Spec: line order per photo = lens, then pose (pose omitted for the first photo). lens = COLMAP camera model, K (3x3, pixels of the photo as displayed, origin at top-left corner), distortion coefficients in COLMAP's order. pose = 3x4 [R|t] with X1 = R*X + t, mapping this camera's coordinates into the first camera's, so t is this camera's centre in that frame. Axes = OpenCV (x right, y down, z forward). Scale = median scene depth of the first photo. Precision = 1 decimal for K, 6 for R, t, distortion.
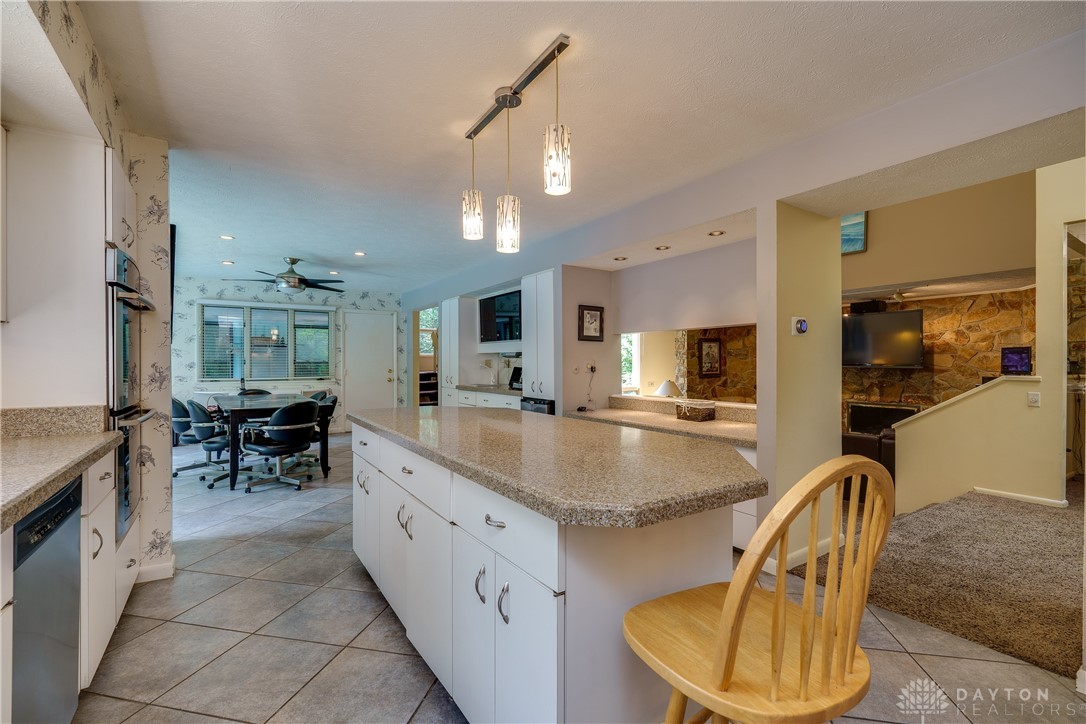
lens RADIAL K [[486.7, 0, 546.2], [0, 486.7, 362.7], [0, 0, 1]] dist [-0.005113, 0.000360]
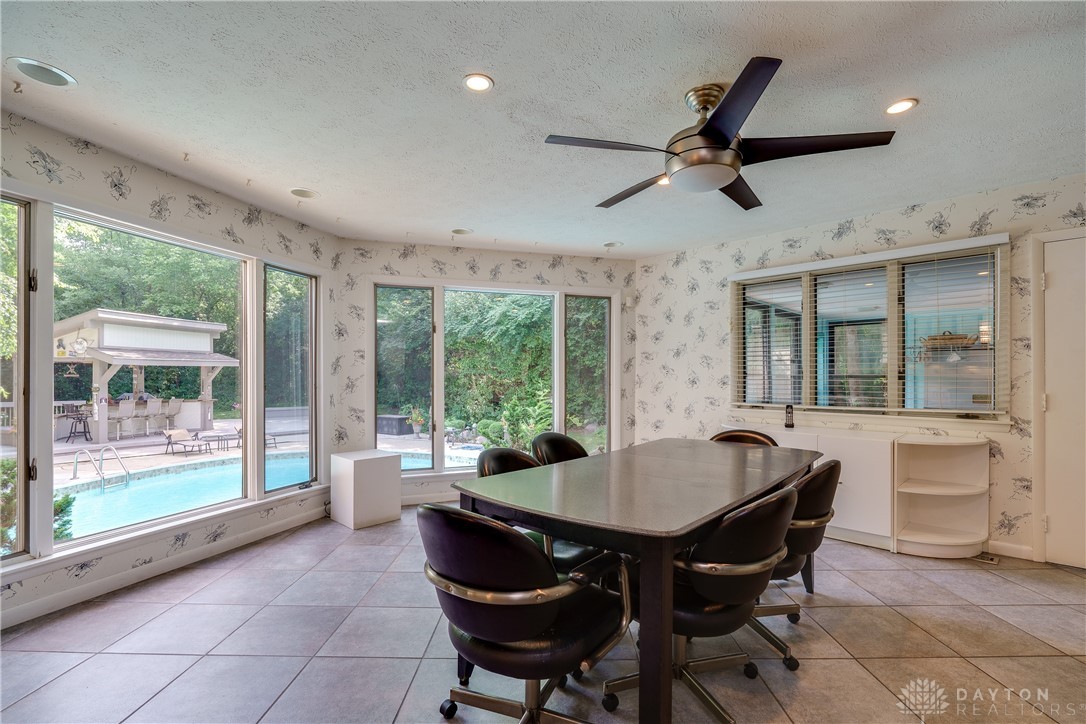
lens RADIAL K [[486.7, 0, 550.3], [0, 486.7, 378.3], [0, 0, 1]] dist [-0.005113, 0.000360]
pose [[0.194397, 0.001060, -0.980922, -0.132397], [-0.001375, 0.999999, 0.000808, 0.001793], [0.980922, 0.001192, 0.194398, 0.585913]]
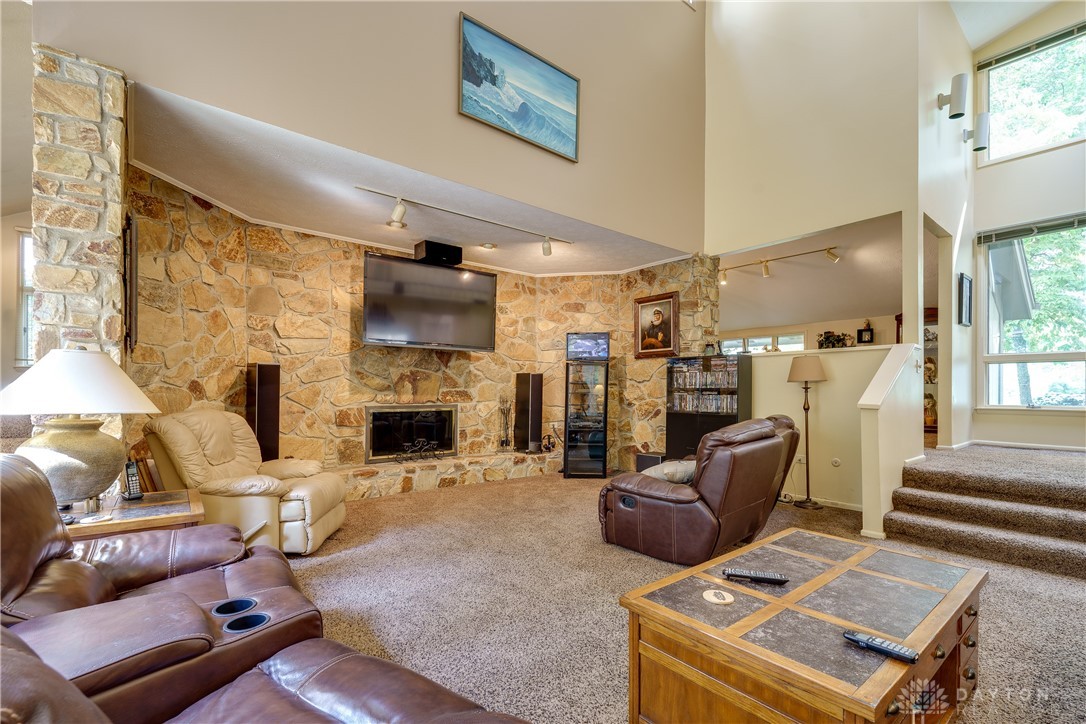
lens RADIAL K [[486.7, 0, 547.0], [0, 486.7, 387.5], [0, 0, 1]] dist [-0.005113, 0.000360]
pose [[-0.106625, -0.001021, 0.994299, 0.010647], [-0.004653, 0.999989, 0.000528, 0.066604], [-0.994288, -0.004570, -0.106629, 1.015780]]
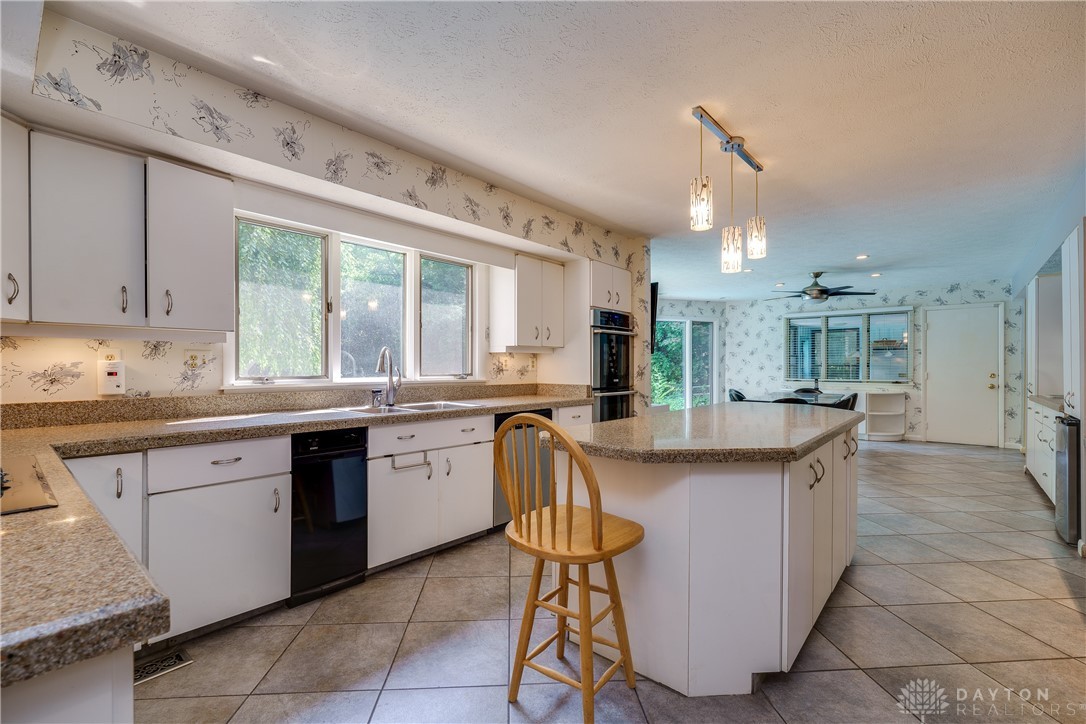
lens RADIAL K [[486.7, 0, 533.3], [0, 486.7, 369.7], [0, 0, 1]] dist [-0.005113, 0.000360]
pose [[0.262760, 0.007336, -0.964833, 0.284479], [-0.000384, 0.999972, 0.007499, 0.001773], [0.964861, -0.001600, 0.262755, 0.049708]]
